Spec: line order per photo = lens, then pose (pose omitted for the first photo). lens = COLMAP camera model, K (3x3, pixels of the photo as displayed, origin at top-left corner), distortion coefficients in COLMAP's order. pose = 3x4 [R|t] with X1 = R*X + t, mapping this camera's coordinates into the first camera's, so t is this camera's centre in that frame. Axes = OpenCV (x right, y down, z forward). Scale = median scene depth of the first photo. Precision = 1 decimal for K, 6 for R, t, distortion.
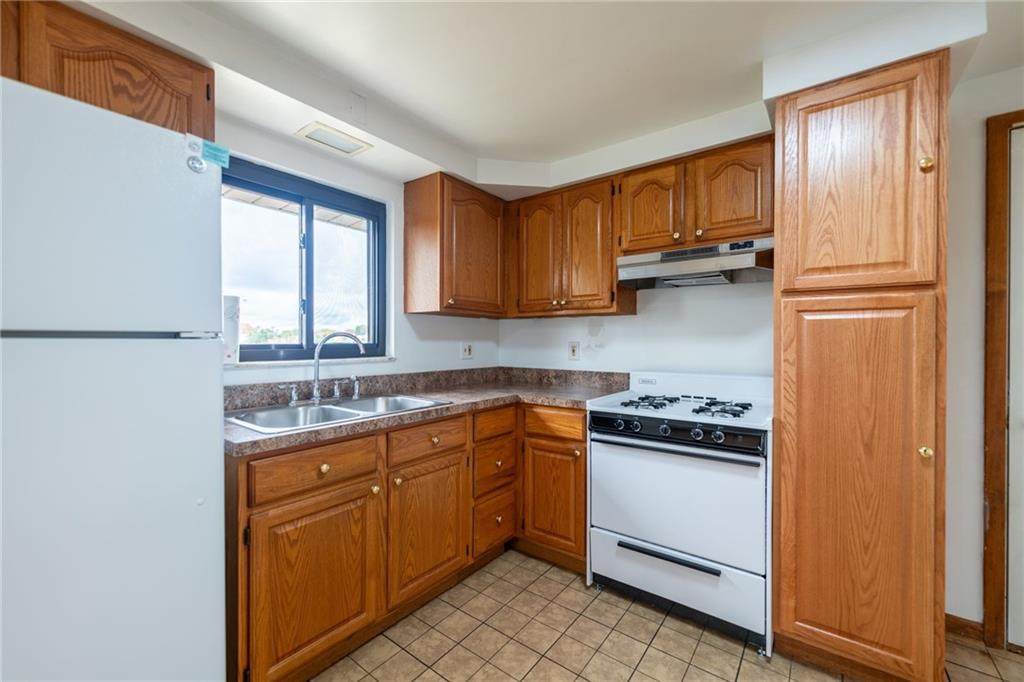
lens RADIAL K [[409.8, 0, 512.8], [0, 409.8, 345.6], [0, 0, 1]] dist [-0.003124, -0.000040]
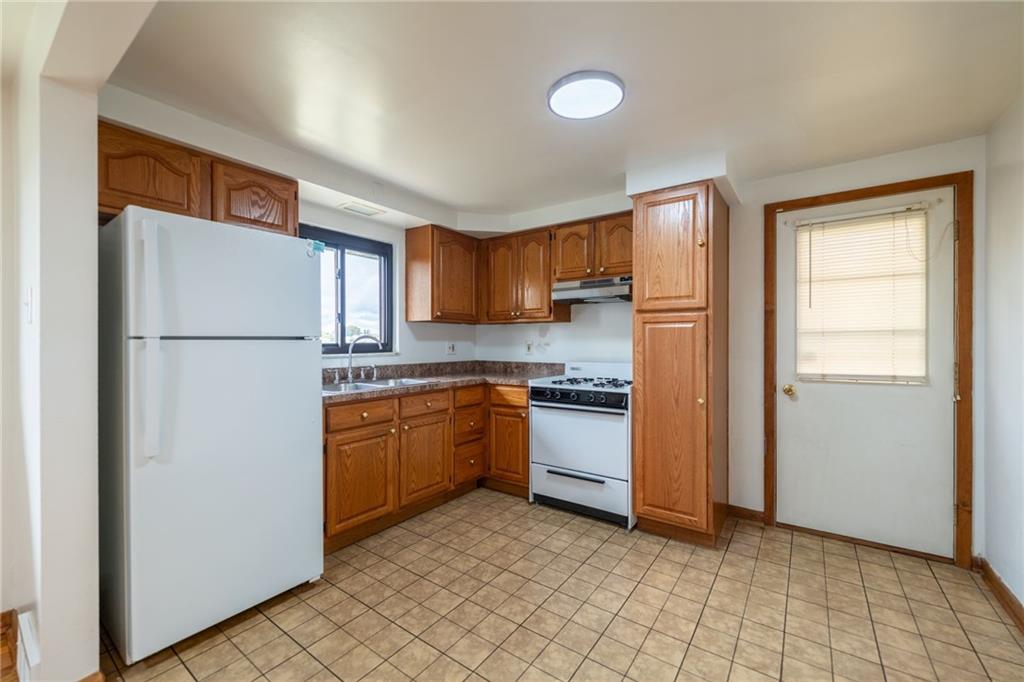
lens RADIAL K [[409.8, 0, 511.6], [0, 409.8, 345.6], [0, 0, 1]] dist [-0.003124, -0.000040]
pose [[0.999755, -0.003528, 0.021855, 0.087839], [0.003553, 0.999993, -0.001108, 0.008678], [-0.021851, 0.001185, 0.999761, -0.537451]]
